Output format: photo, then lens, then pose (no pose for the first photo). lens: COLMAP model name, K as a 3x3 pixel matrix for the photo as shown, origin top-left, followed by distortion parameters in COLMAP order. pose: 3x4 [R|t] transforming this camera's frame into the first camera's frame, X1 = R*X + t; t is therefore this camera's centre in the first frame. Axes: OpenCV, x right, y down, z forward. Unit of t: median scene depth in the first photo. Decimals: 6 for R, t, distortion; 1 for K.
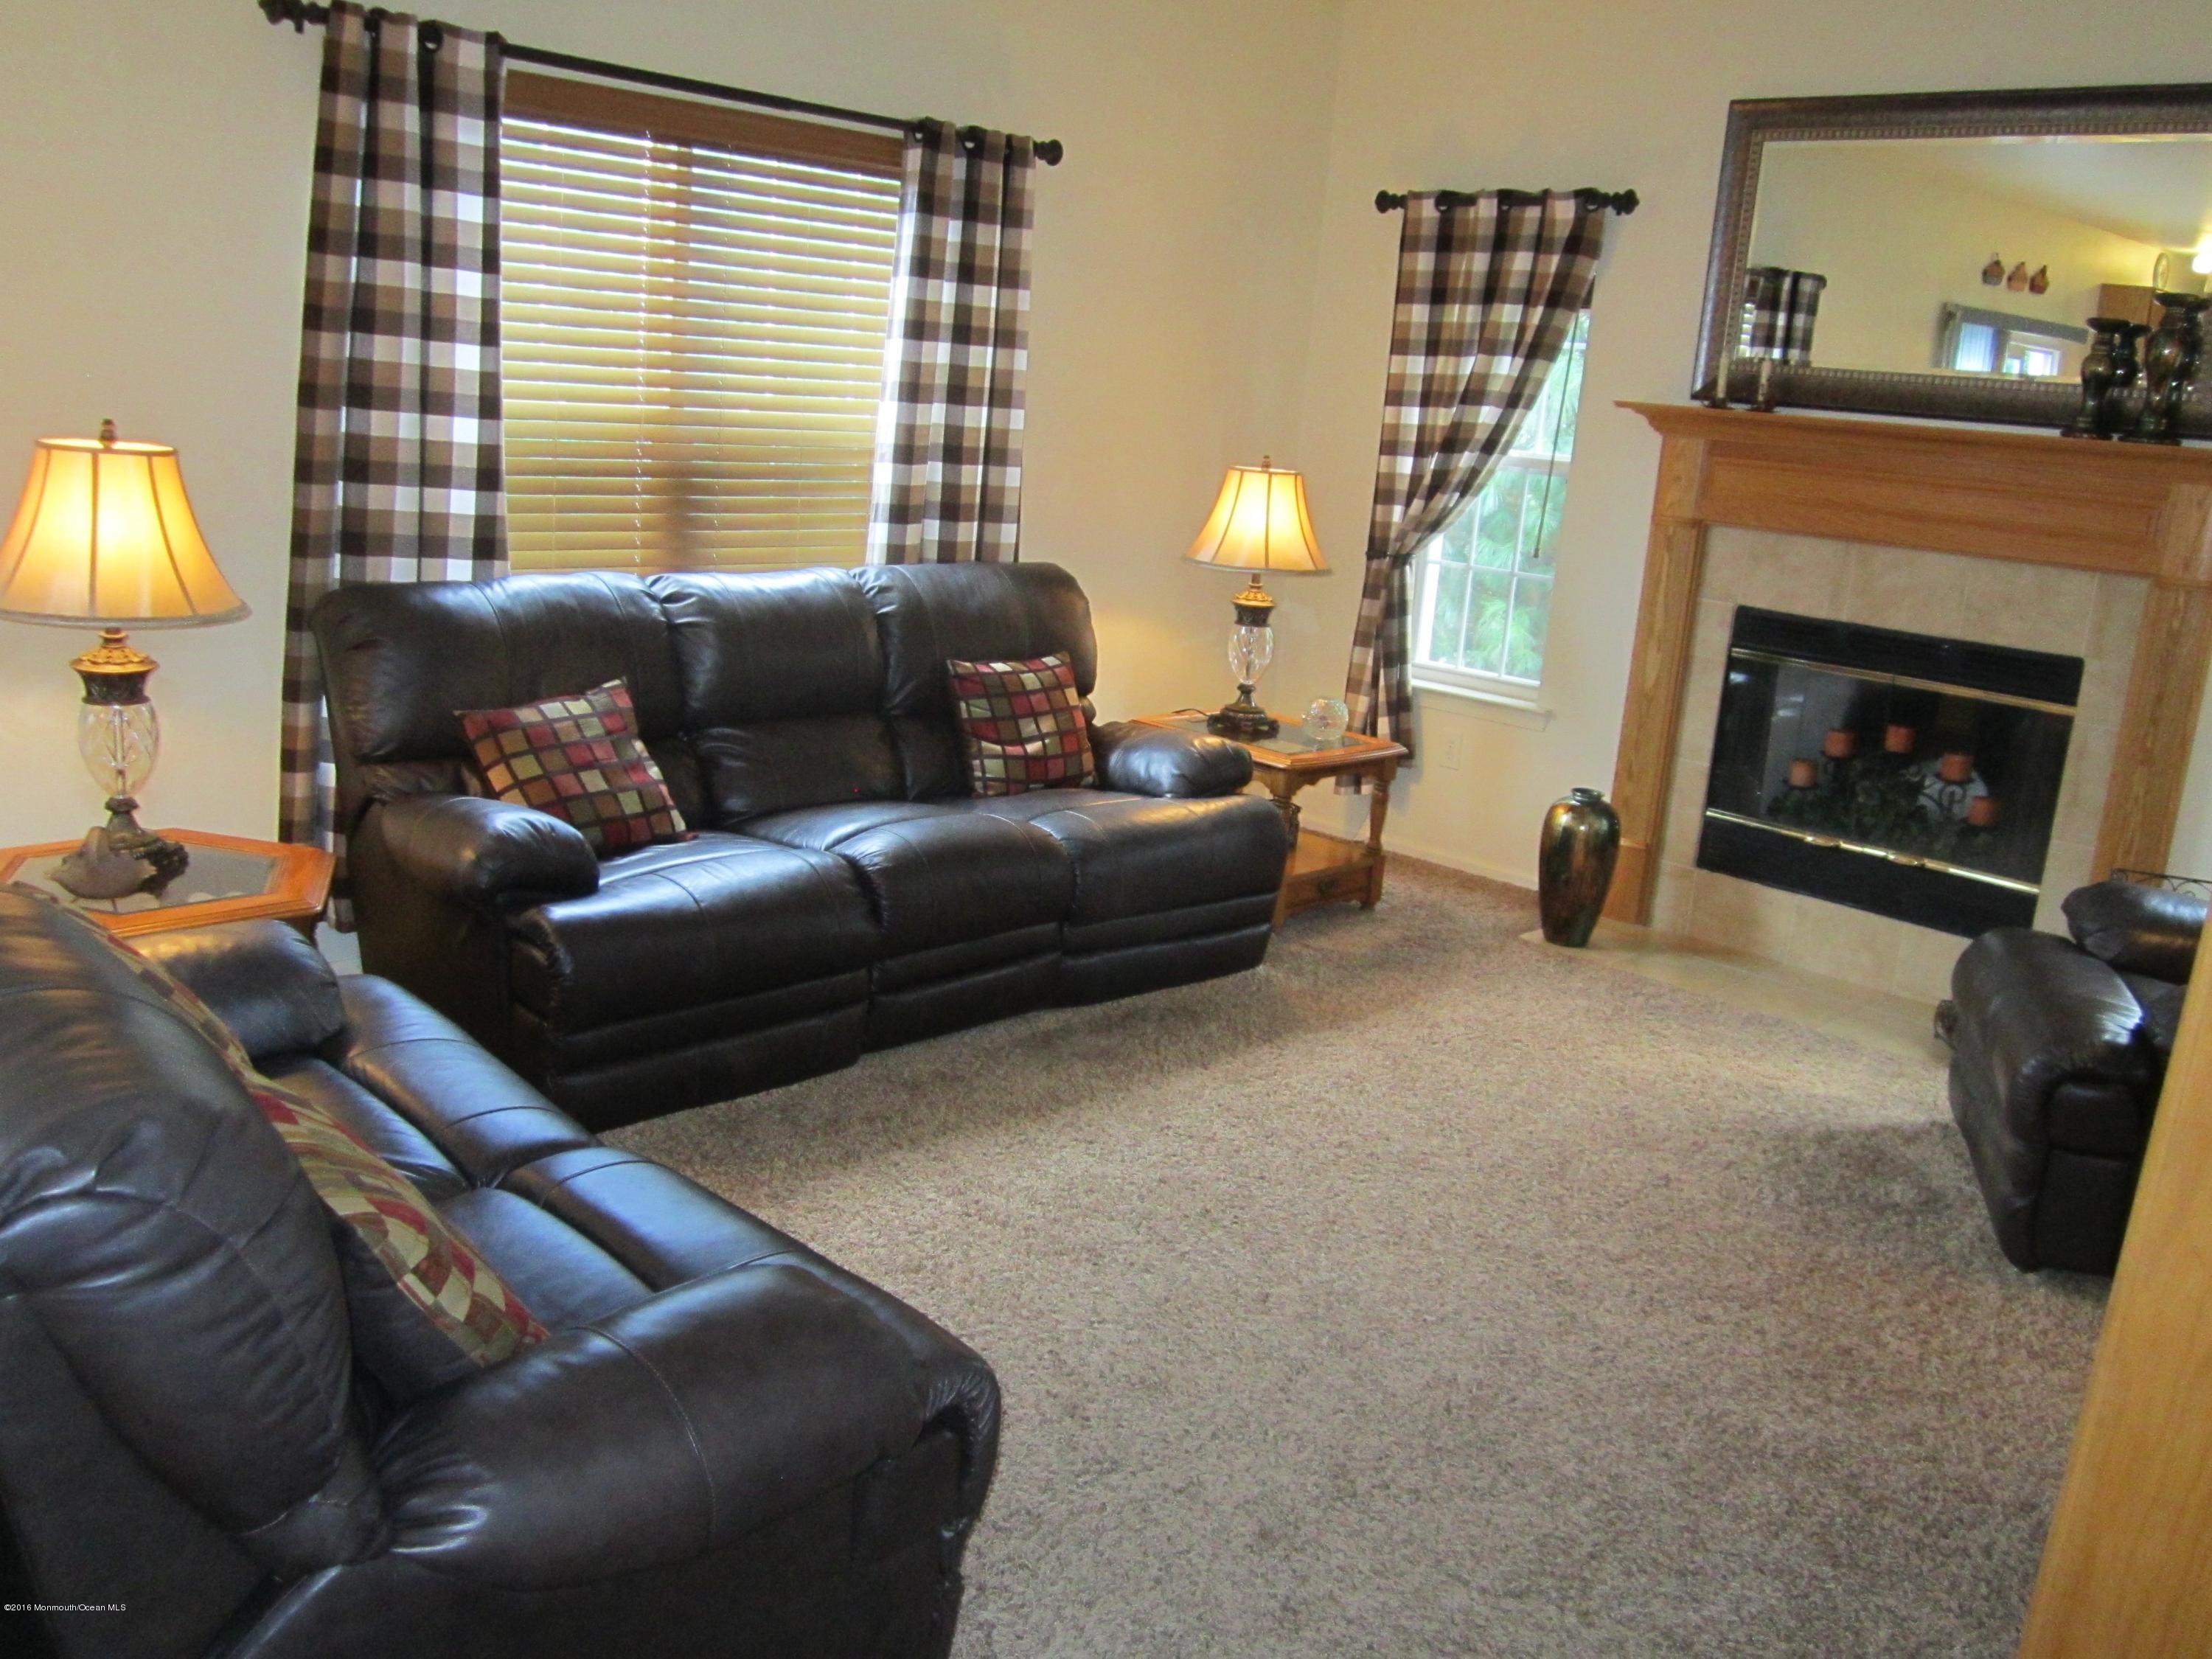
lens RADIAL K [[1857.9, 0, 1116.4], [0, 1857.9, 817.2], [0, 0, 1]] dist [-0.032816, 0.012234]
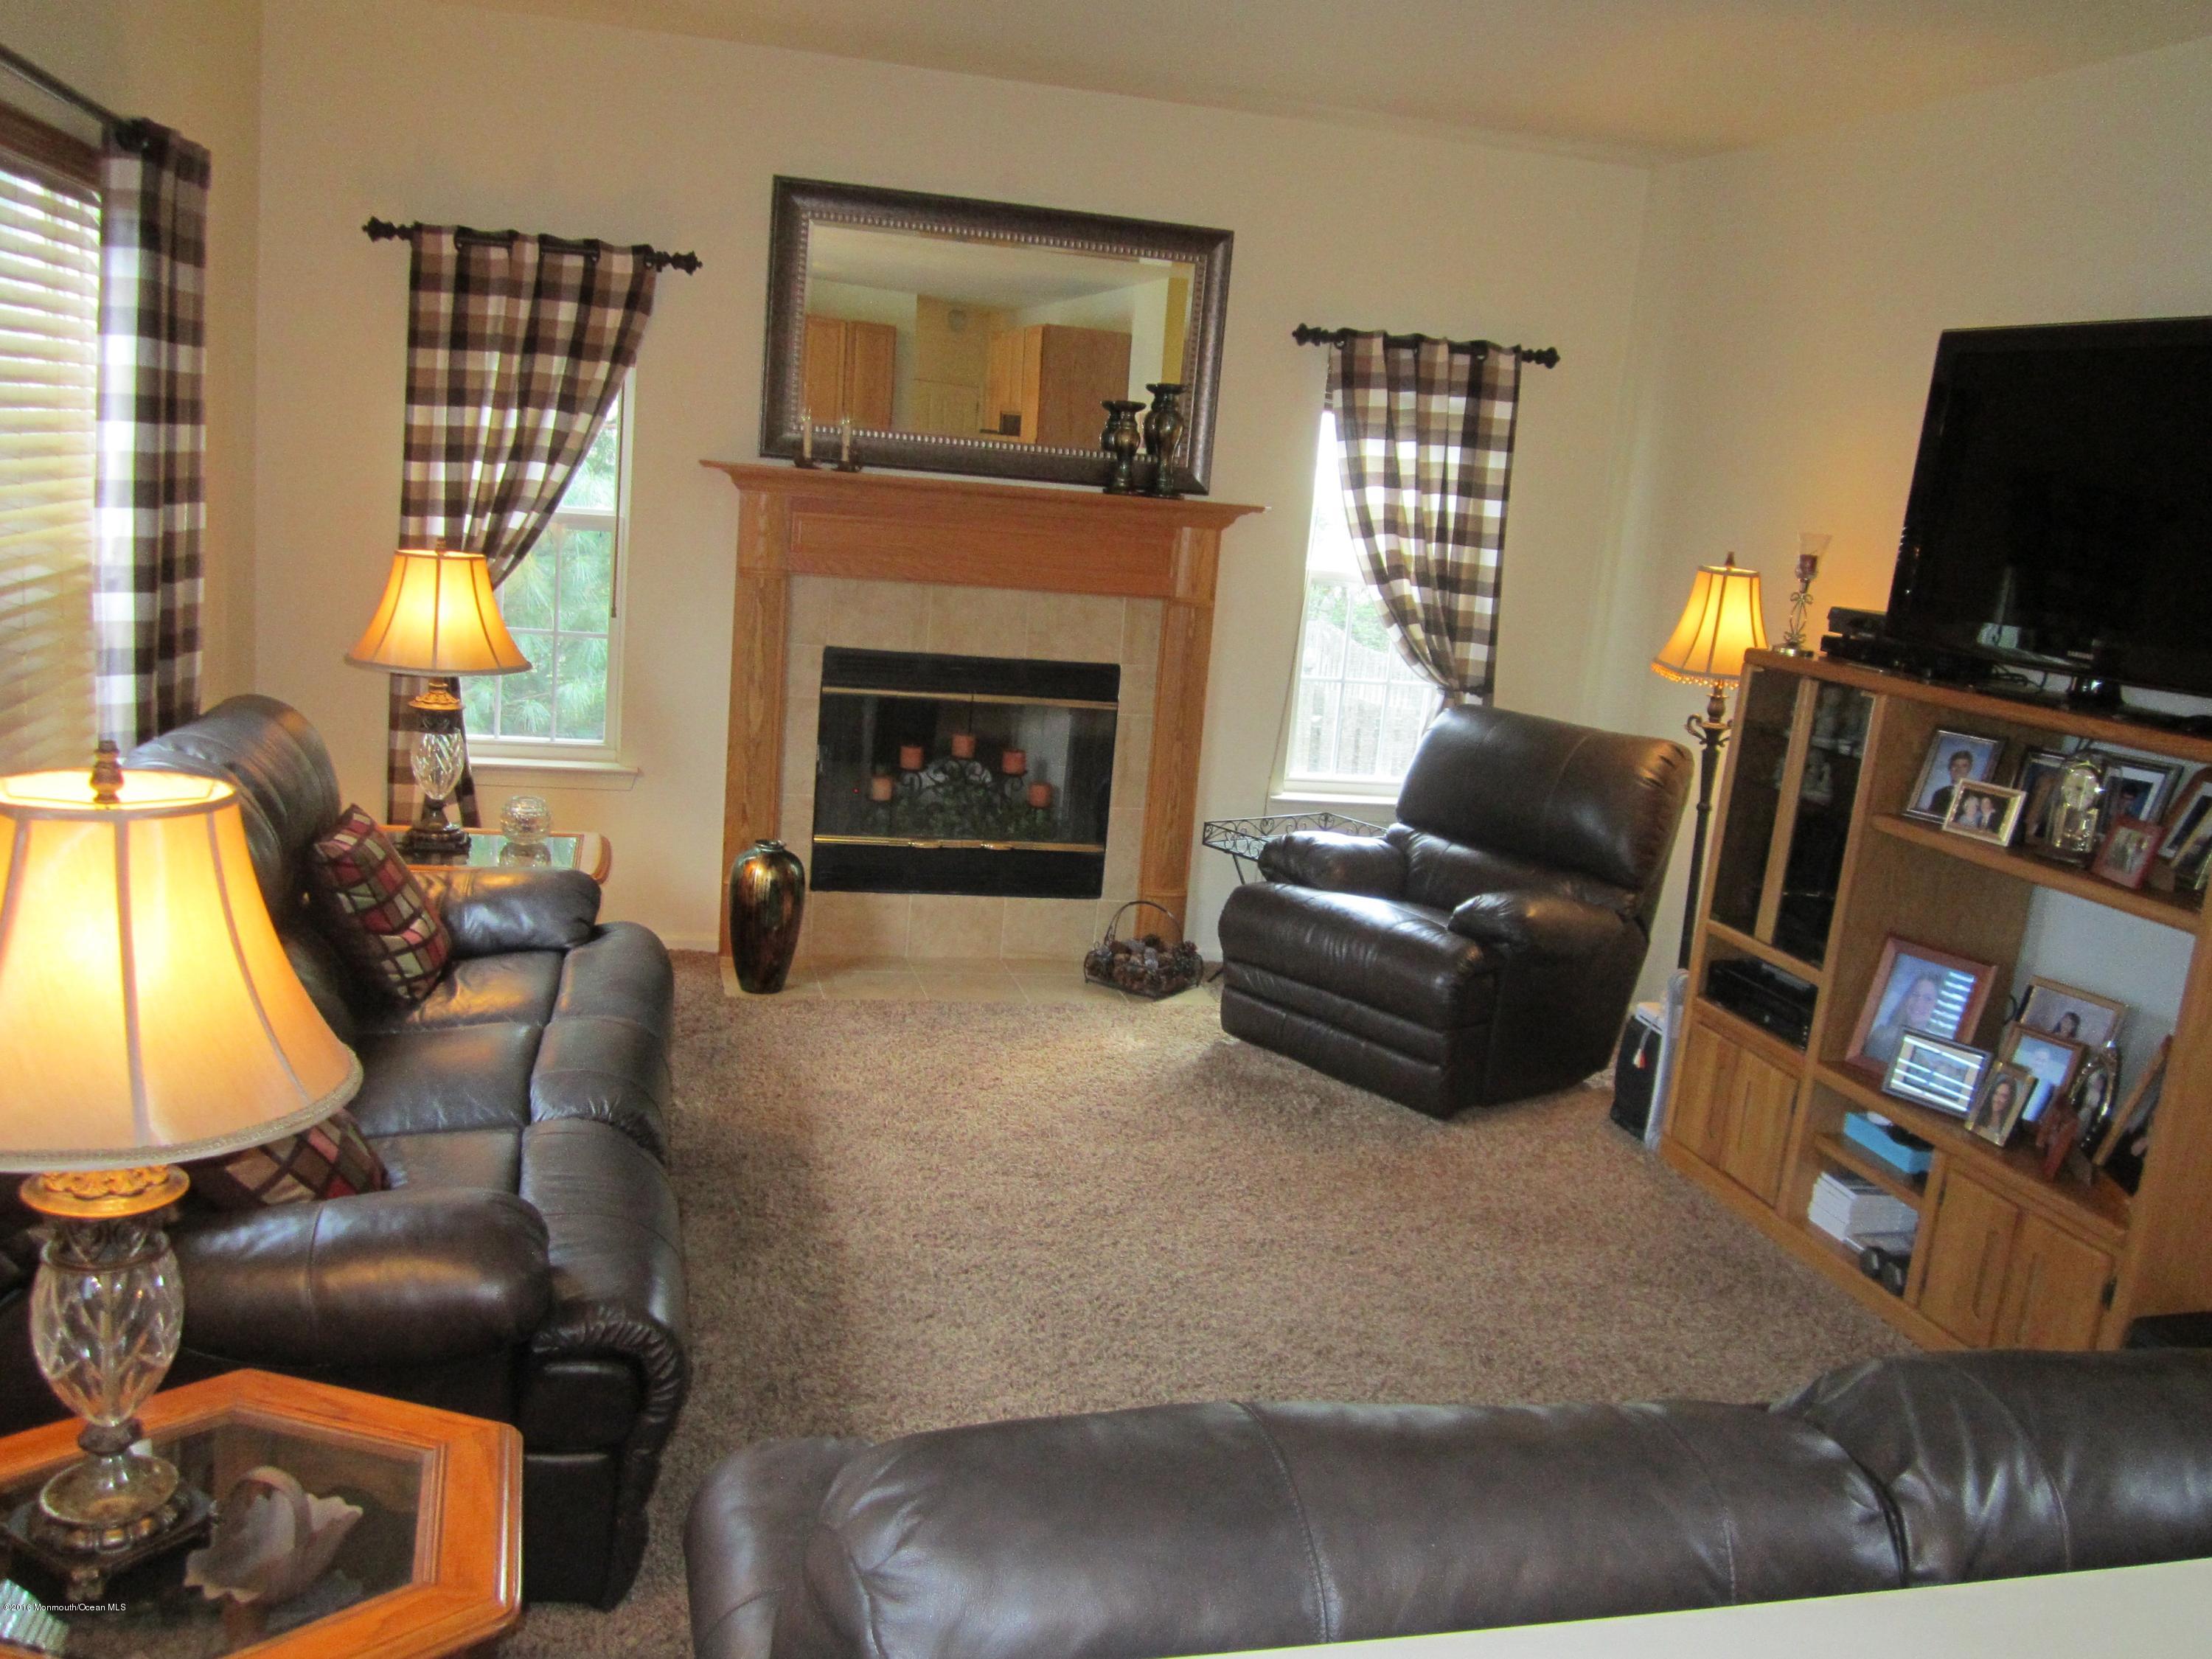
lens RADIAL K [[1857.9, 0, 1107.1], [0, 1857.9, 821.6], [0, 0, 1]] dist [-0.032816, 0.012234]
pose [[0.521377, -0.190932, 0.831692, -0.508832], [0.153706, 0.979718, 0.128558, -0.130102], [-0.839369, 0.060809, 0.540149, 0.283447]]
